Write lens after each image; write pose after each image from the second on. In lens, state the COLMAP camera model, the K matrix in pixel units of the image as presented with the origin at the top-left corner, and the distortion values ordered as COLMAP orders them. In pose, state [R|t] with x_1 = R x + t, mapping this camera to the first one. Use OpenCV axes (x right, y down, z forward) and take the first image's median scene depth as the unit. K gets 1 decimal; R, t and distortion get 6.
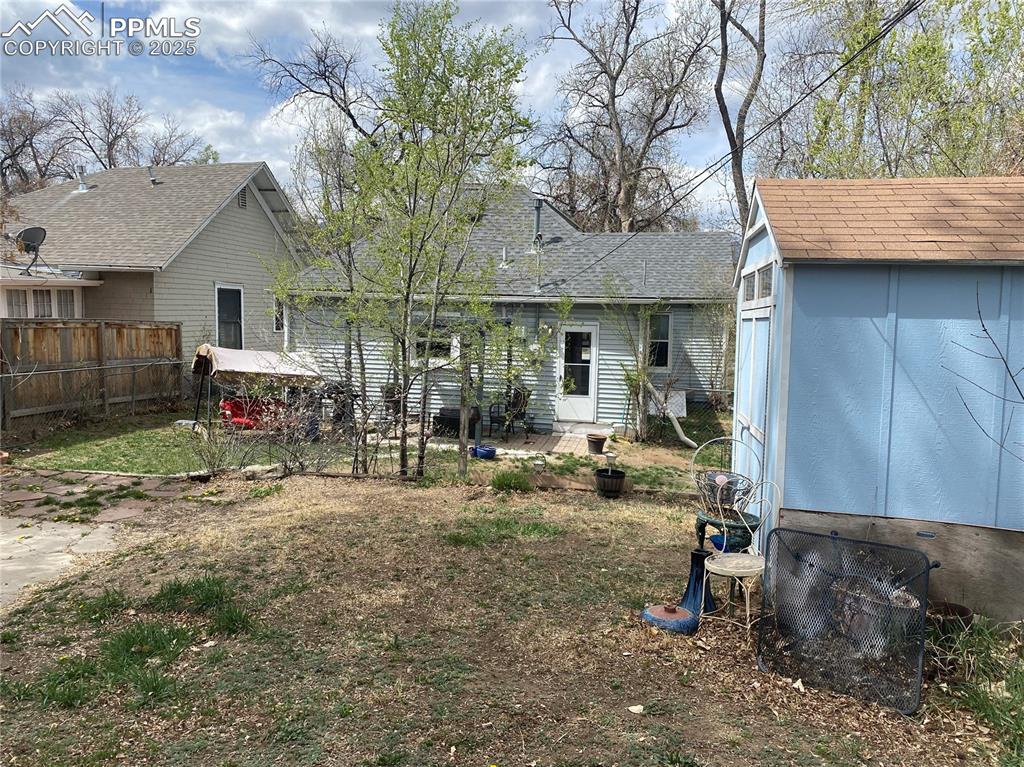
lens RADIAL K [[776.5, 0, 512.0], [0, 776.5, 383.5], [0, 0, 1]] dist [-0.007987, 0.003193]
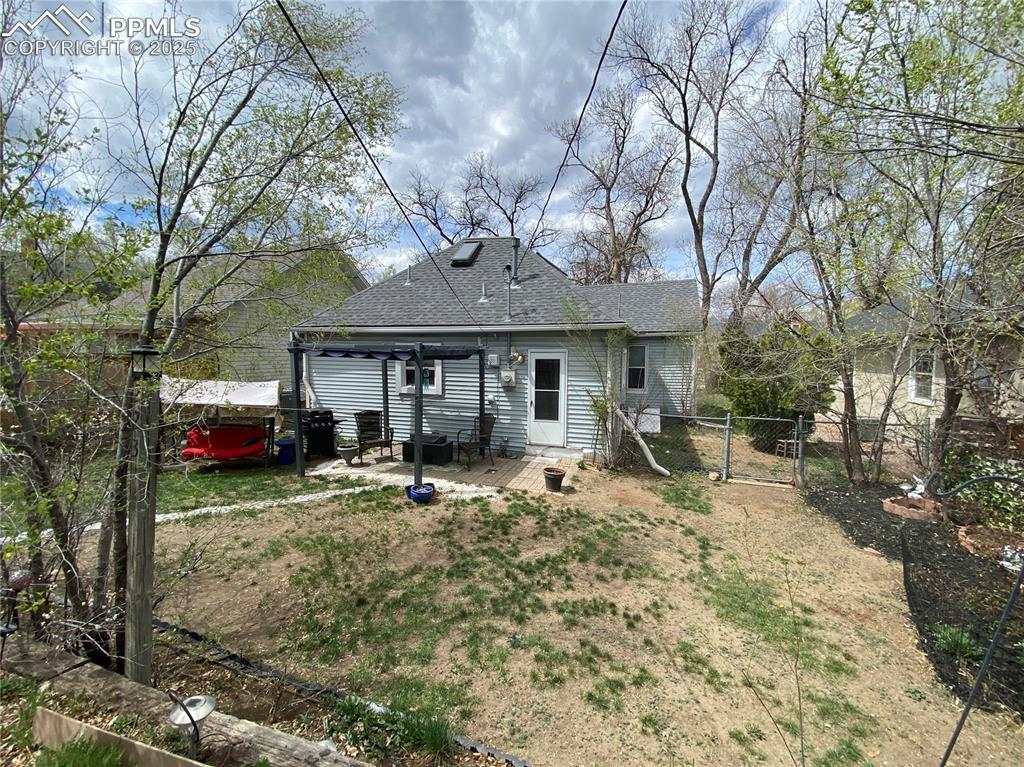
lens RADIAL K [[408.3, 0, 512.0], [0, 408.3, 383.5], [0, 0, 1]] dist [0.002413, 0.000008]
pose [[0.990397, -0.008316, -0.138004, 0.112168], [0.005219, 0.999727, -0.022789, -0.021489], [0.138155, 0.021850, 0.990170, 0.455326]]
